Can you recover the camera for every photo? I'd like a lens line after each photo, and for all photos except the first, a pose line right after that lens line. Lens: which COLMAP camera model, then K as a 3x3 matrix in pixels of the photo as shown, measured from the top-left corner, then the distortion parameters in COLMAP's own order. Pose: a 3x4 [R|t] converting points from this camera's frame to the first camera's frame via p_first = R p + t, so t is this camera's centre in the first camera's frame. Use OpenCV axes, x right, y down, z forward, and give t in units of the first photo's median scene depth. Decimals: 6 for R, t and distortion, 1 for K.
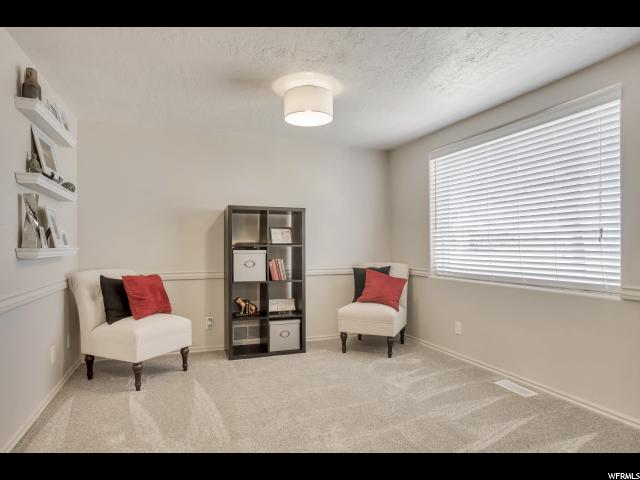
lens RADIAL K [[386.6, 0, 320.0], [0, 386.6, 240.0], [0, 0, 1]] dist [-0.032751, -0.000176]
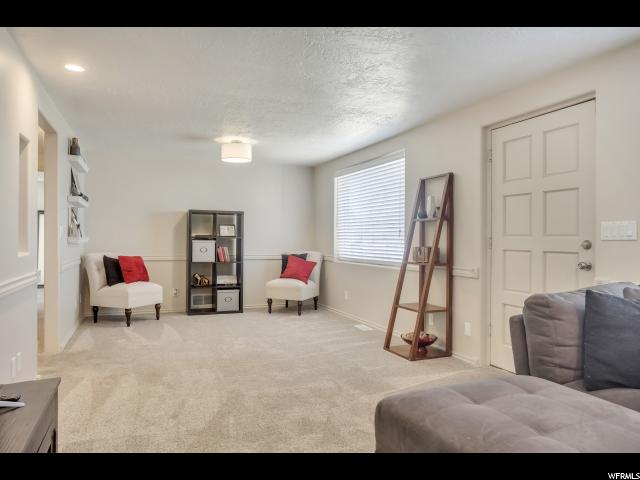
lens RADIAL K [[452.6, 0, 319.0], [0, 452.6, 228.7], [0, 0, 1]] dist [0.000188, 0.000275]
pose [[0.999841, 0.011555, 0.013604, 0.219411], [-0.011446, 0.999902, -0.008072, -0.008685], [-0.013696, 0.007914, 0.999875, -0.684438]]
